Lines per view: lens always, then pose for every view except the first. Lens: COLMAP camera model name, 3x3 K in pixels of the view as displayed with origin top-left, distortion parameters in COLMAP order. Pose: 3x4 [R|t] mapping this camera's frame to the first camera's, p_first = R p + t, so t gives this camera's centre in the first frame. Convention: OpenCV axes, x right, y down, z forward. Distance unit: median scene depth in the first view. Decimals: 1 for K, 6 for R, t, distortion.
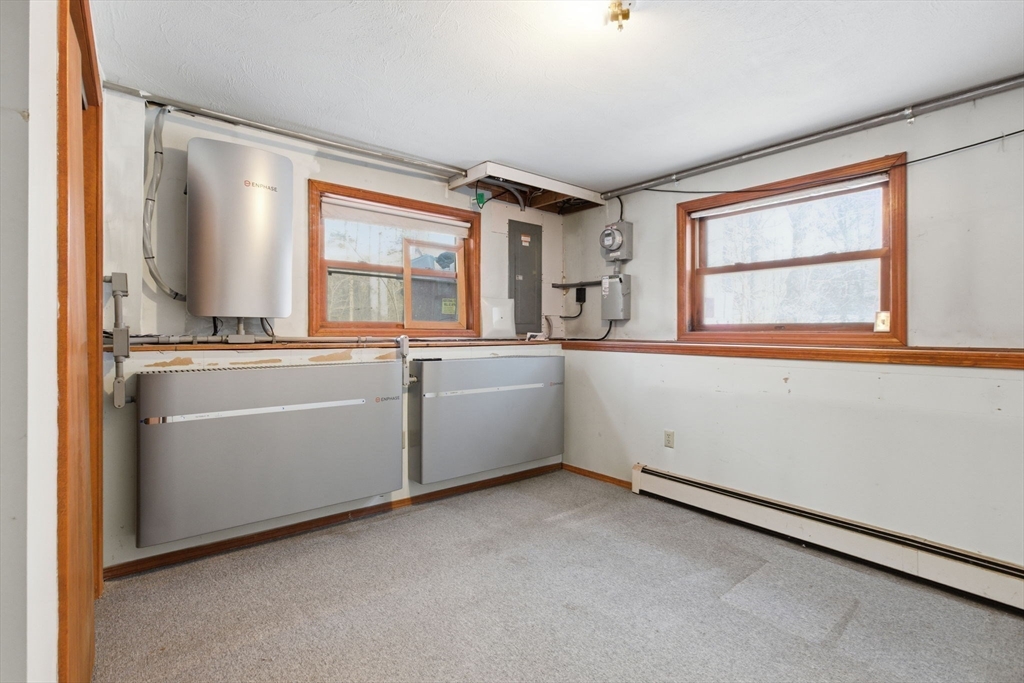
lens RADIAL K [[473.1, 0, 509.8], [0, 473.1, 333.1], [0, 0, 1]] dist [-0.009651, 0.005037]
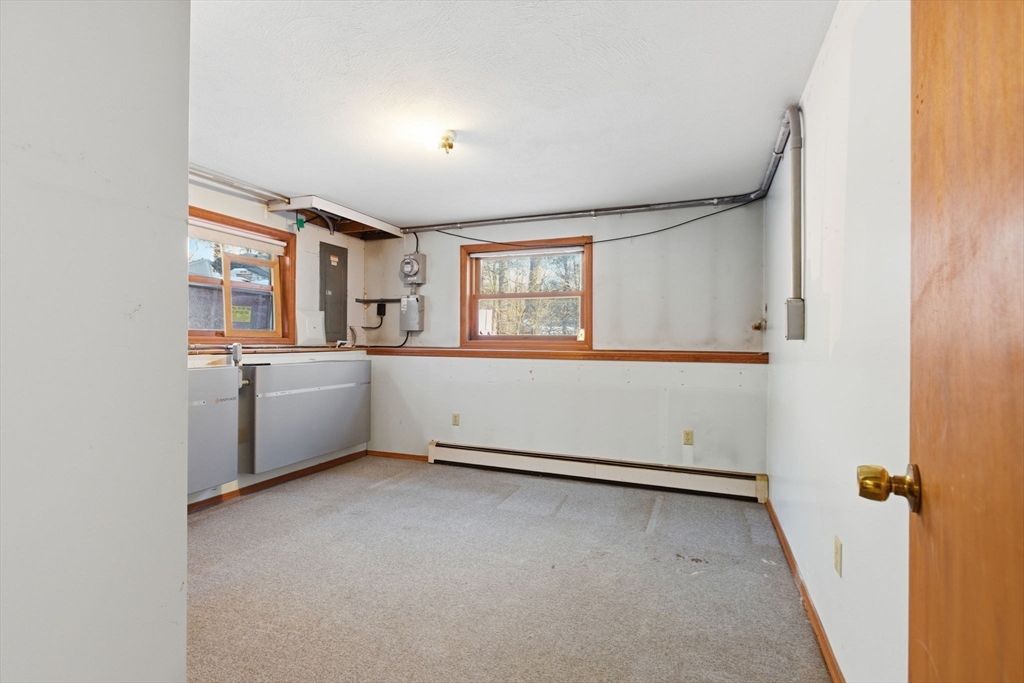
lens RADIAL K [[473.1, 0, 512.8], [0, 473.1, 342.4], [0, 0, 1]] dist [-0.009651, 0.005037]
pose [[0.874199, 0.001275, 0.485567, -0.187753], [-0.002726, 0.999994, 0.002283, -0.000971], [-0.485561, -0.003320, 0.874197, -0.280077]]
